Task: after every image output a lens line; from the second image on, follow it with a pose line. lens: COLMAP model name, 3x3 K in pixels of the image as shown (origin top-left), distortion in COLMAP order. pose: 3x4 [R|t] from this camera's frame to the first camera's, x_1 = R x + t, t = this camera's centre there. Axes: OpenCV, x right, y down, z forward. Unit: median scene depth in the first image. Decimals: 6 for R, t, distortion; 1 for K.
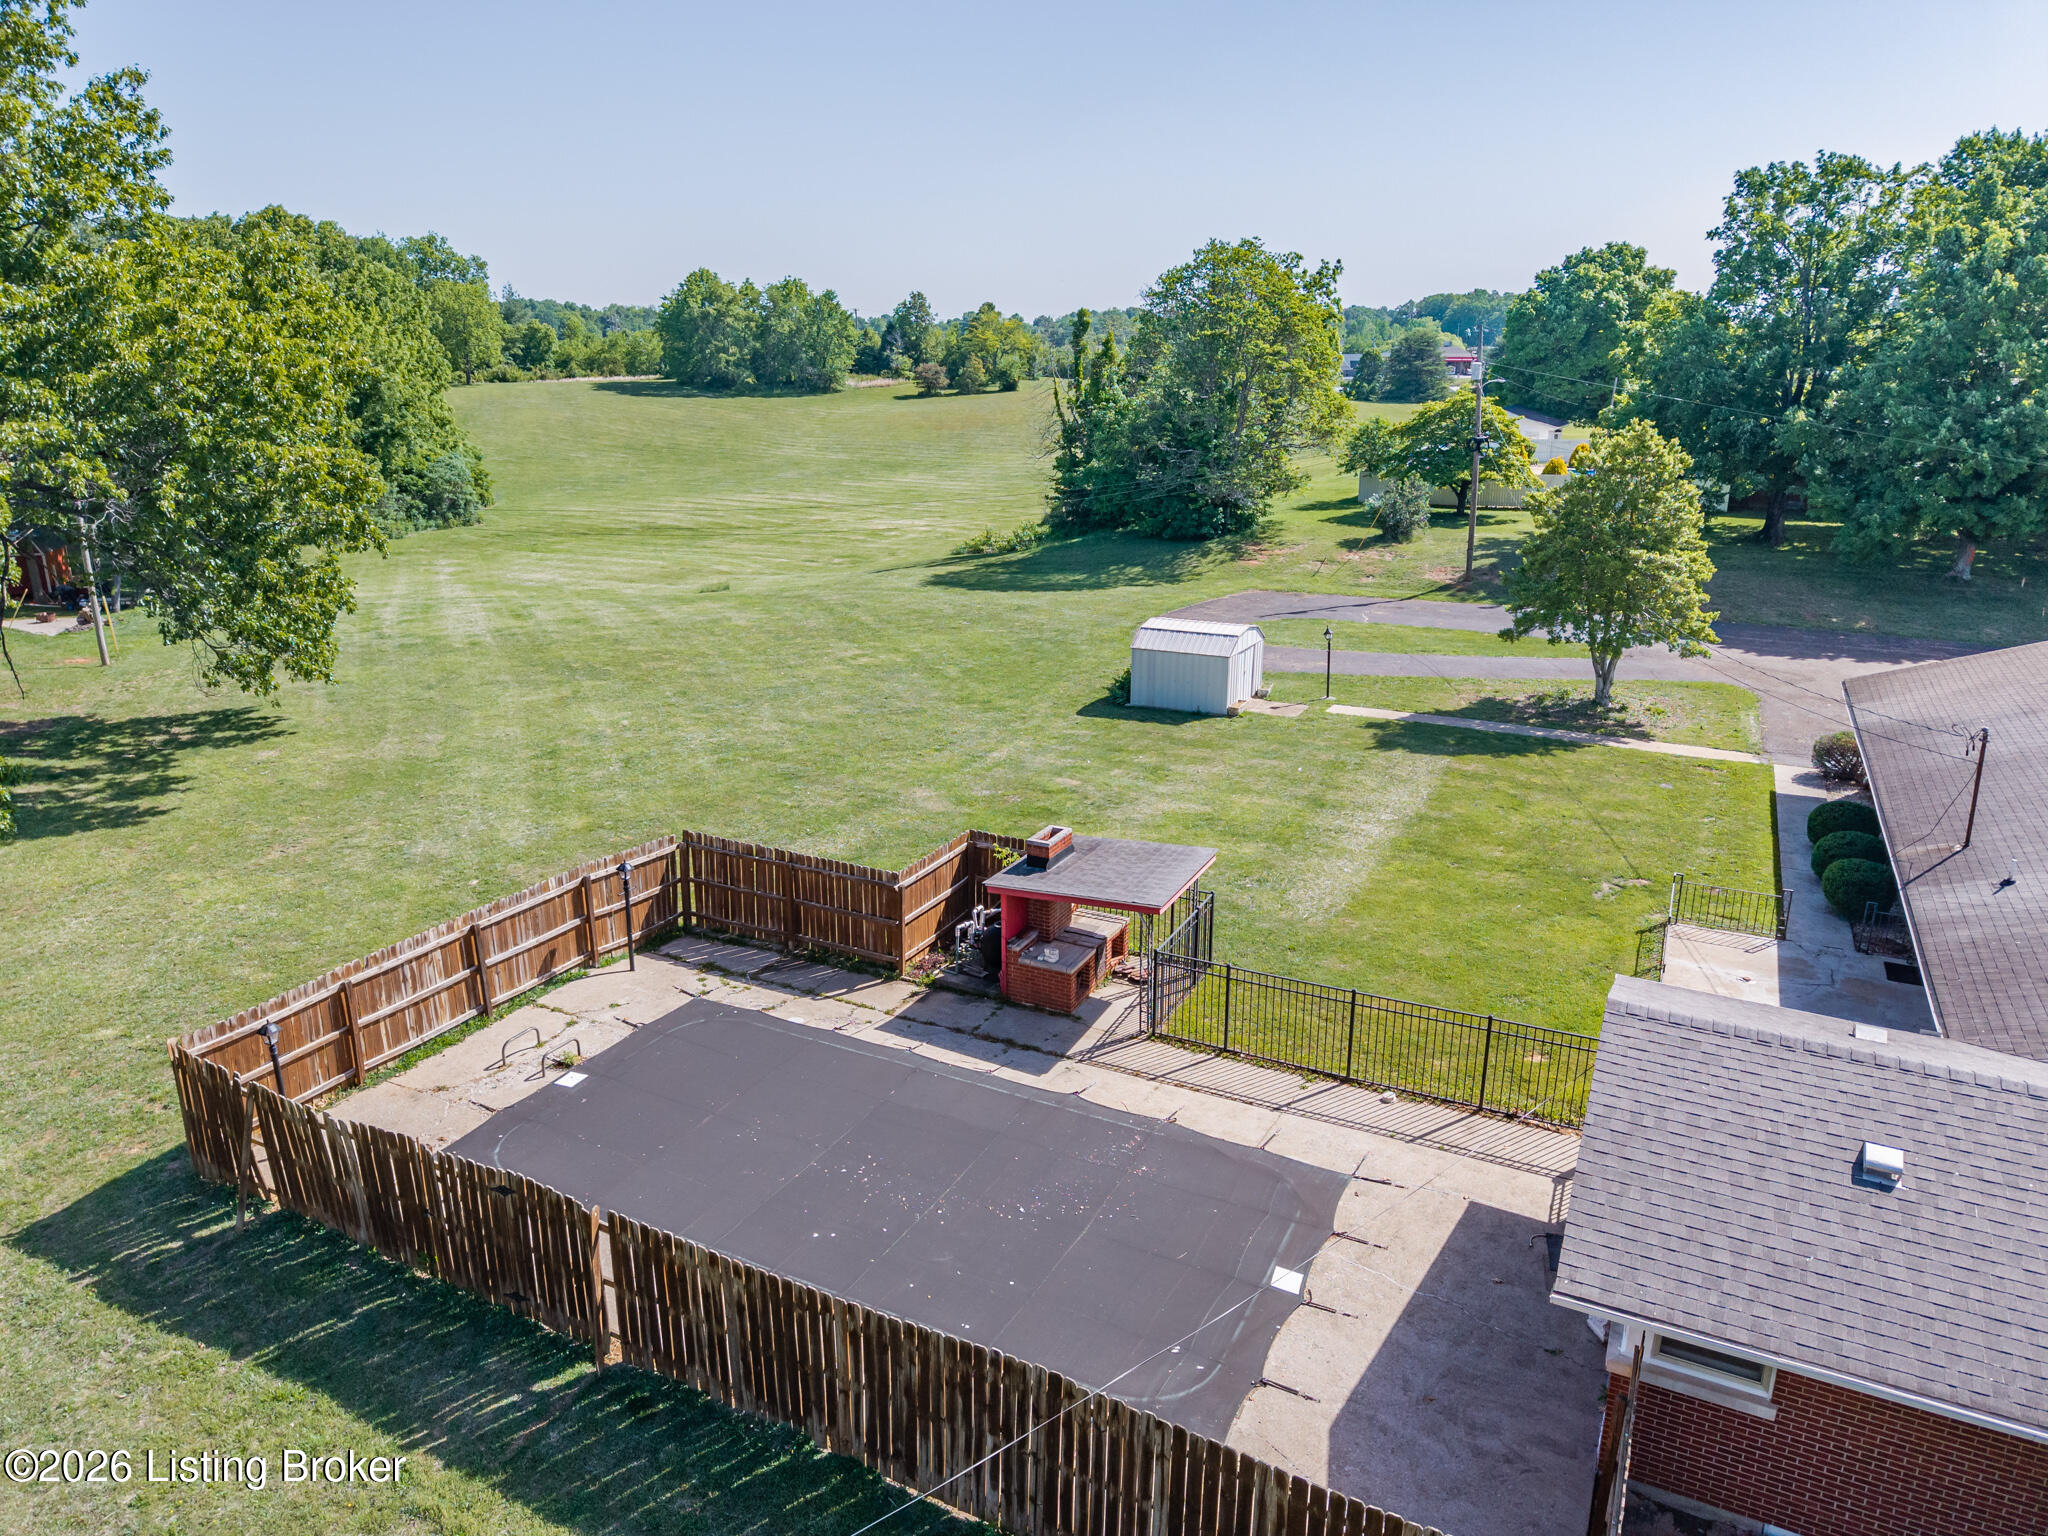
lens RADIAL K [[1378.3, 0, 1024.0], [0, 1378.3, 768.0], [0, 0, 1]] dist [0.007590, -0.005995]
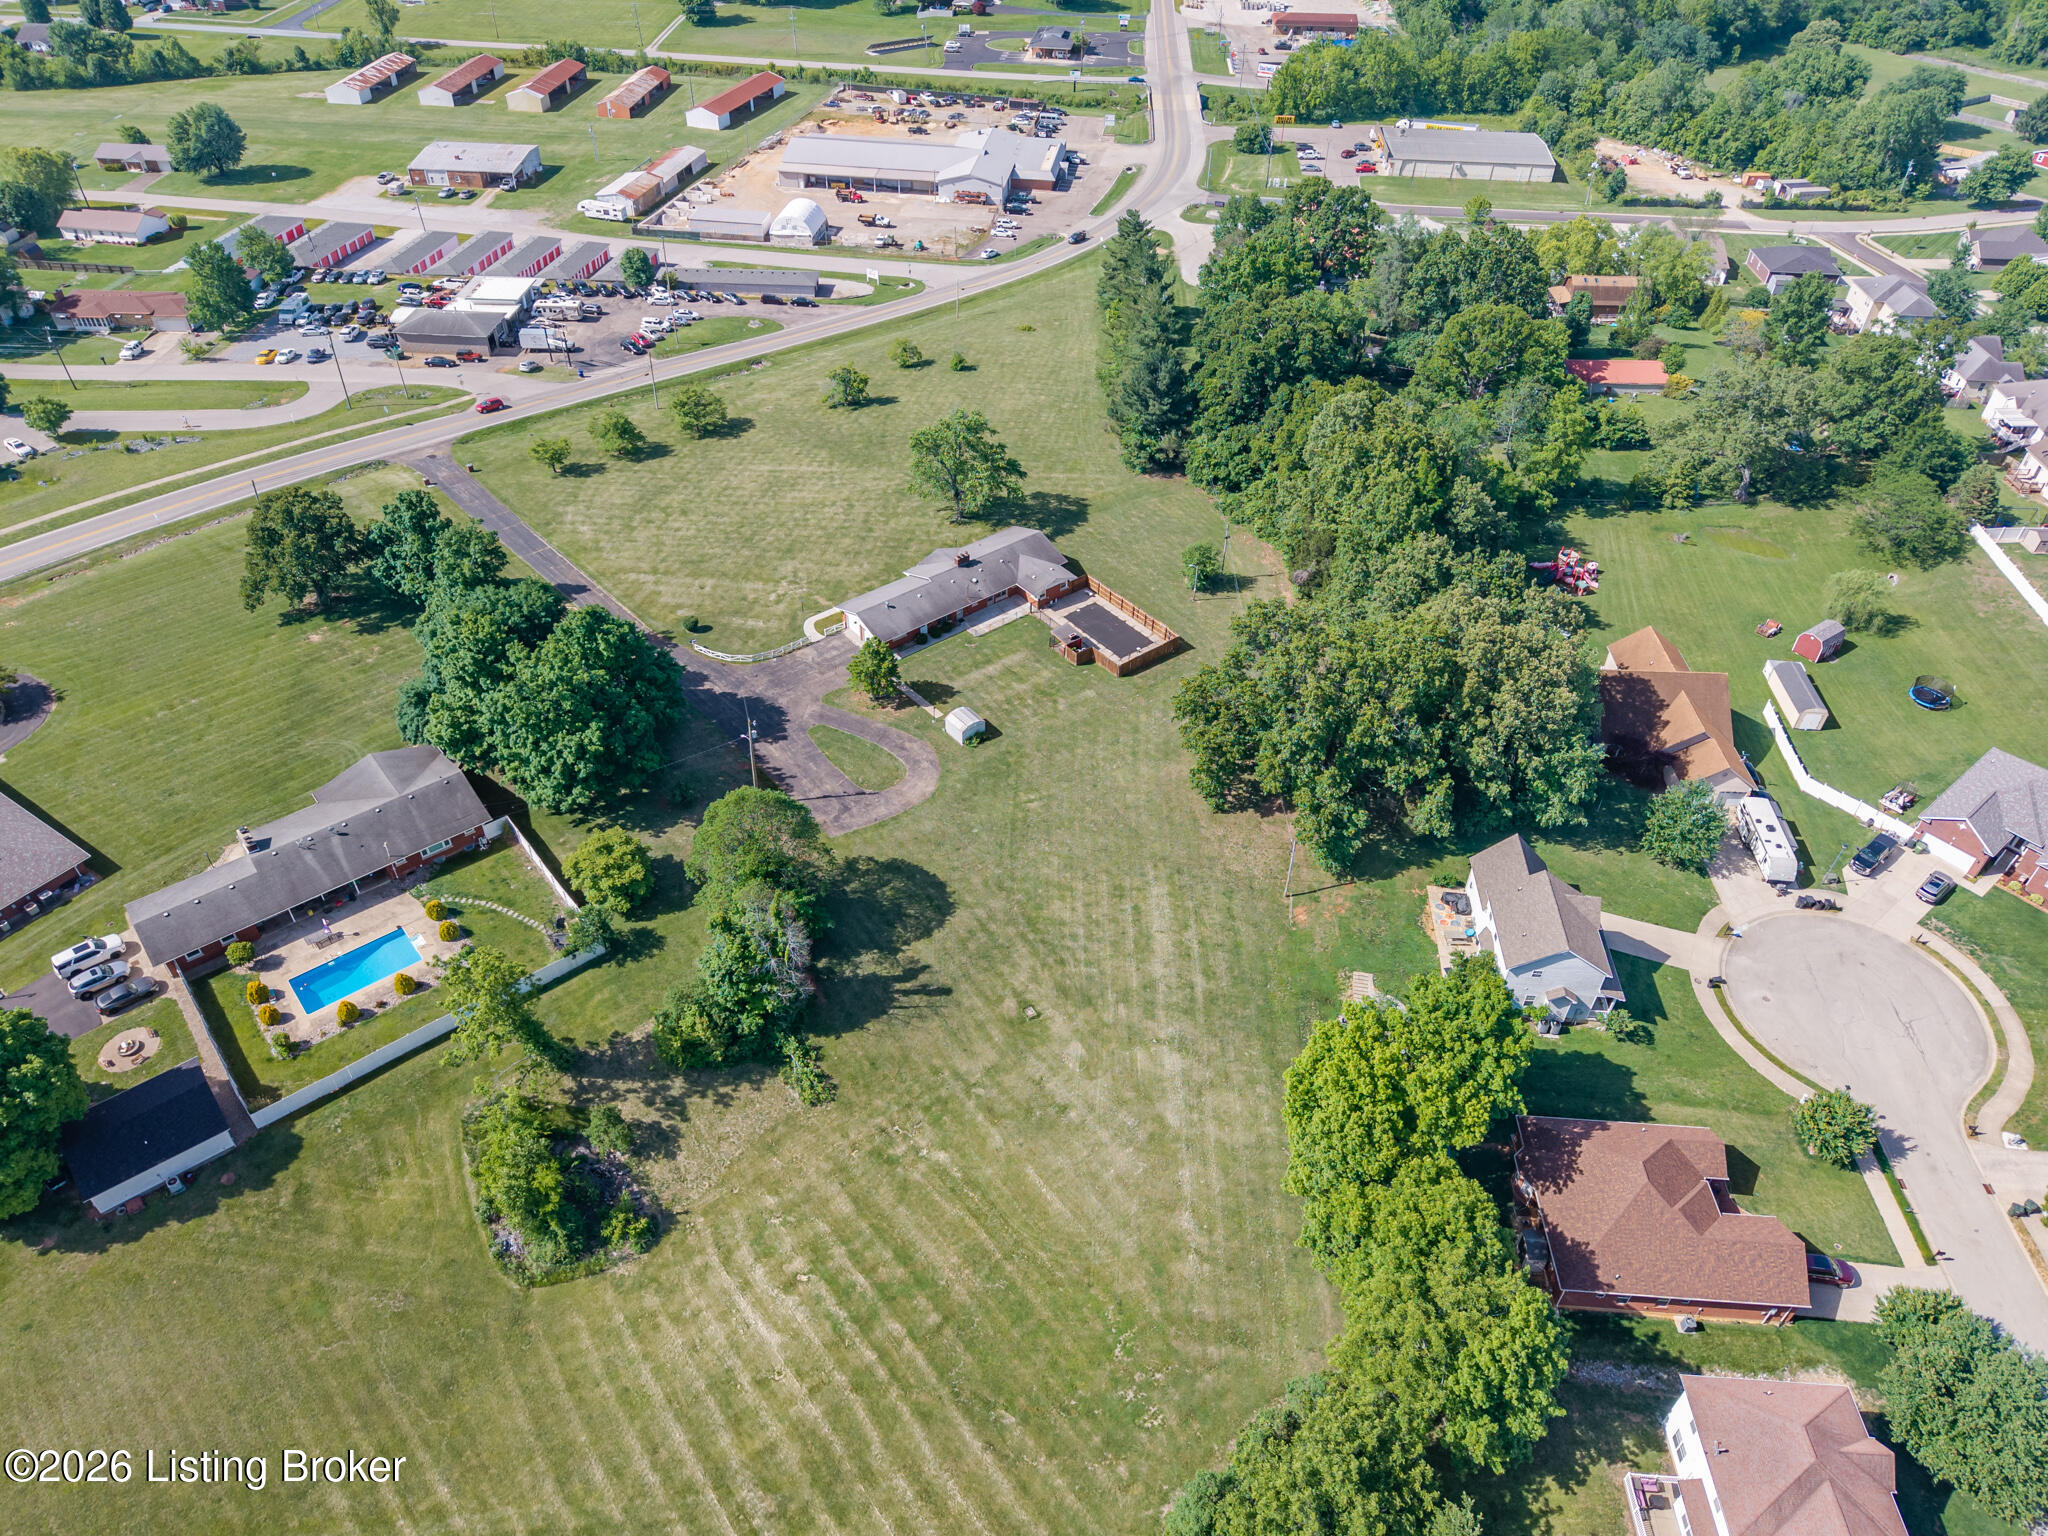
lens RADIAL K [[1387.1, 0, 1036.8], [0, 1387.1, 772.9], [0, 0, 1]] dist [0.082391, -0.114141]
pose [[-0.916921, -0.288285, 0.275947, -1.311216], [0.081356, 0.541920, 0.836483, -3.653445], [-0.390687, 0.789439, -0.473445, 3.319001]]
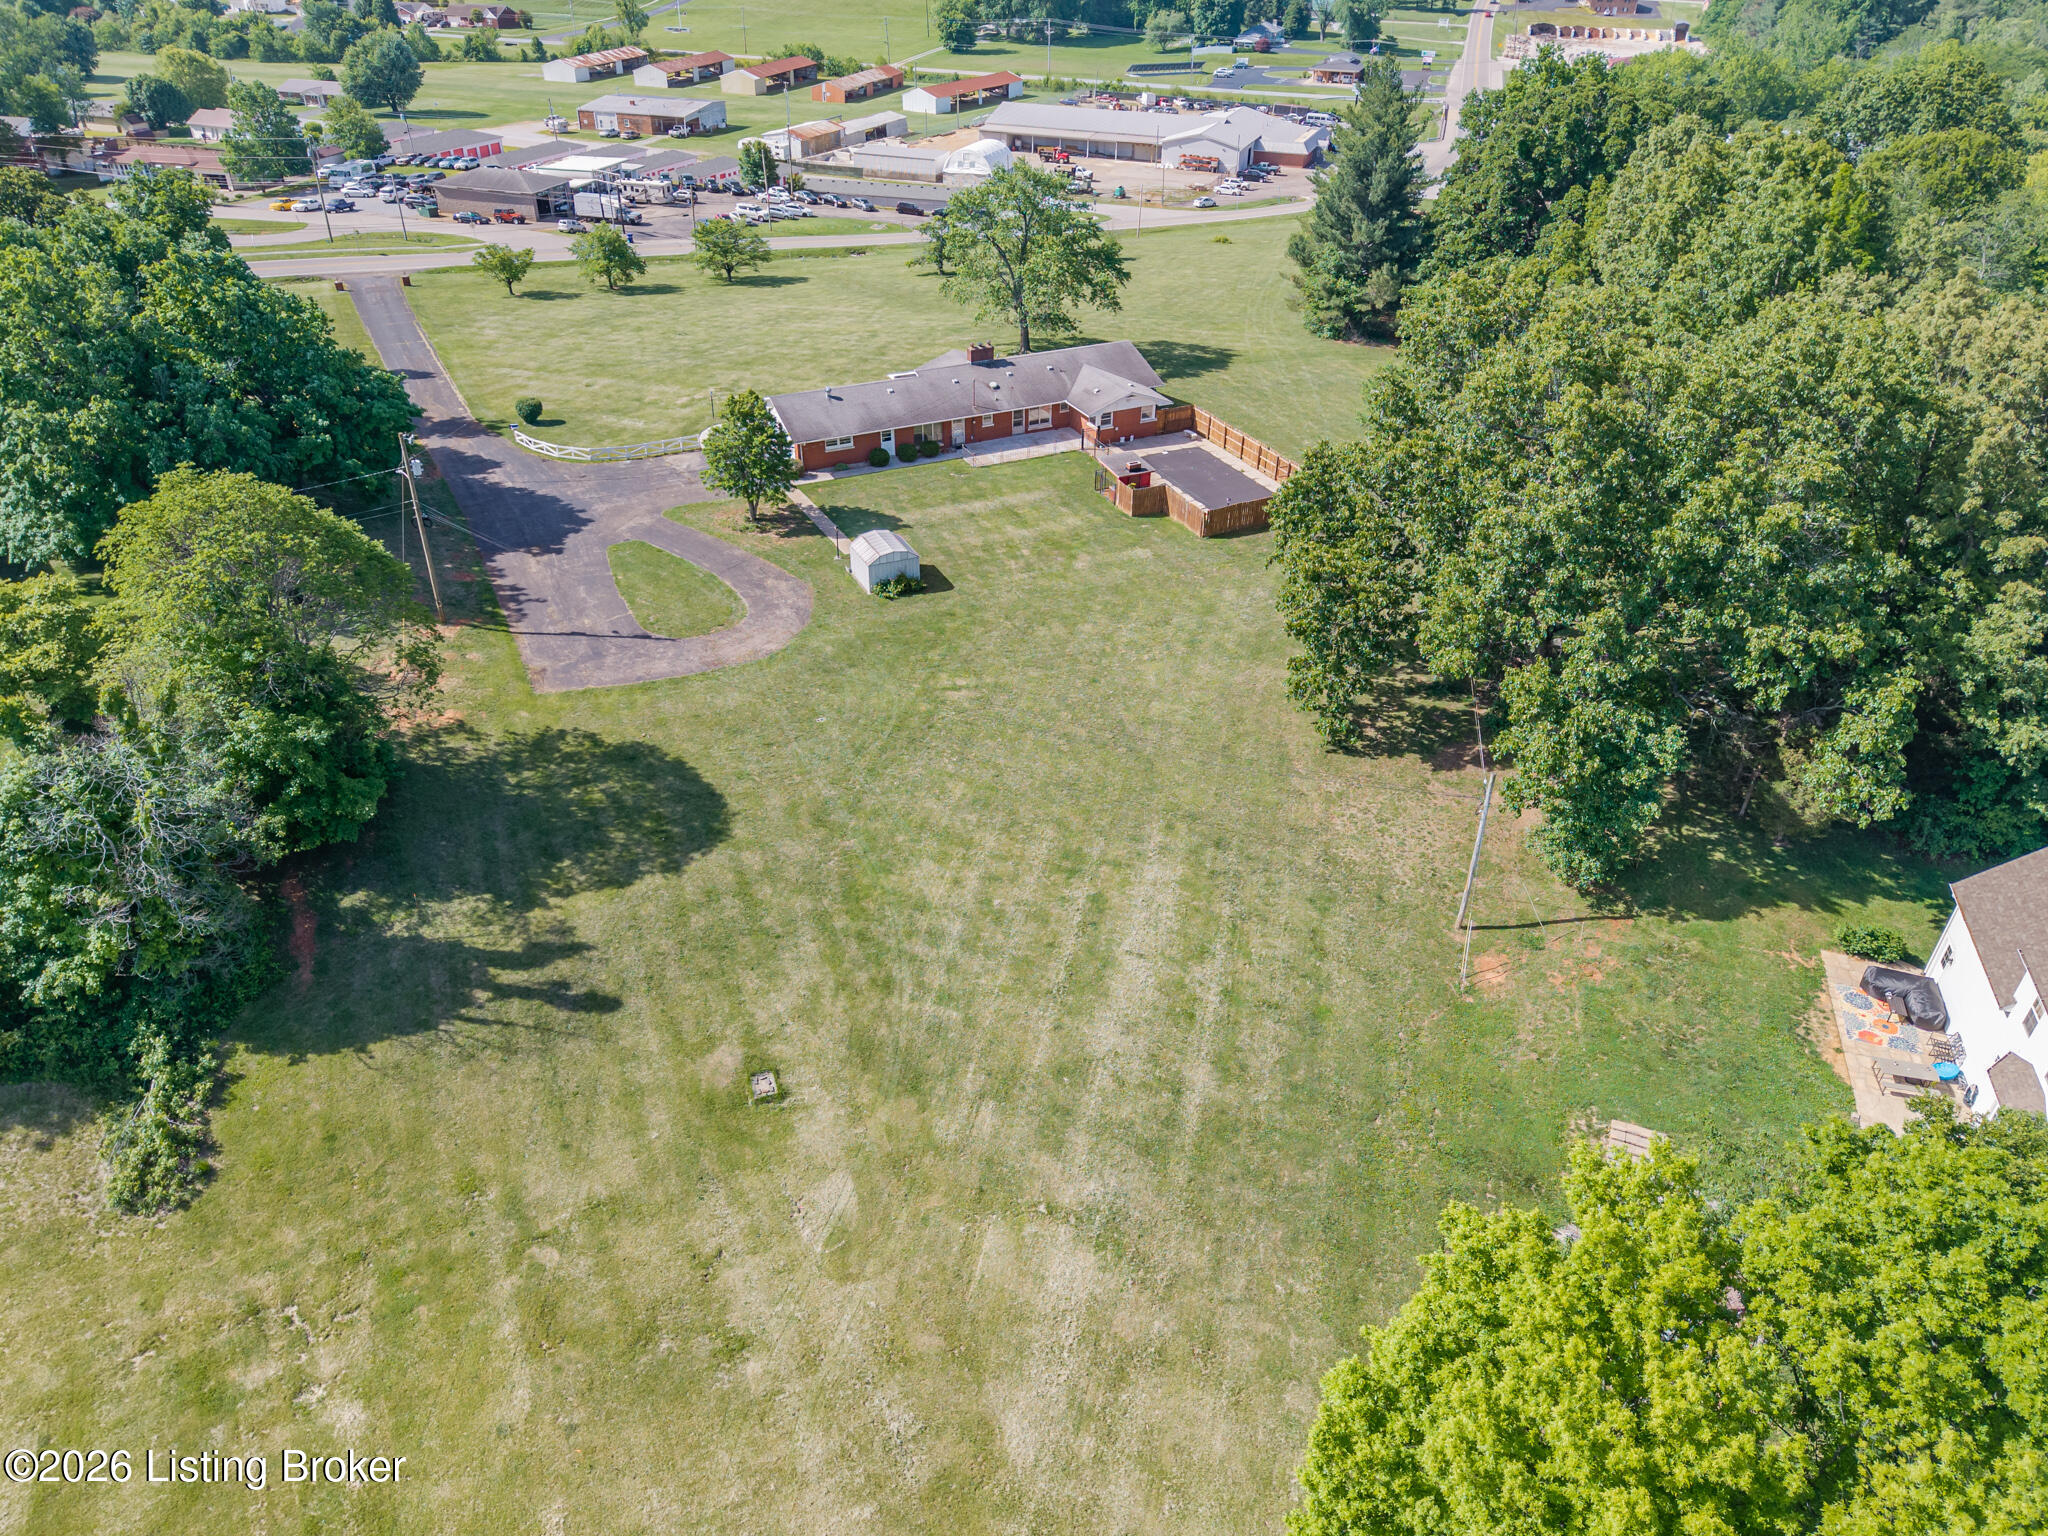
lens RADIAL K [[1378.3, 0, 1024.0], [0, 1378.3, 768.0], [0, 0, 1]] dist [0.007590, -0.005995]
pose [[-0.800746, -0.348969, 0.486853, -1.290044], [0.157654, 0.661335, 0.733336, -1.534413], [-0.577884, 0.663971, -0.474545, 2.413986]]
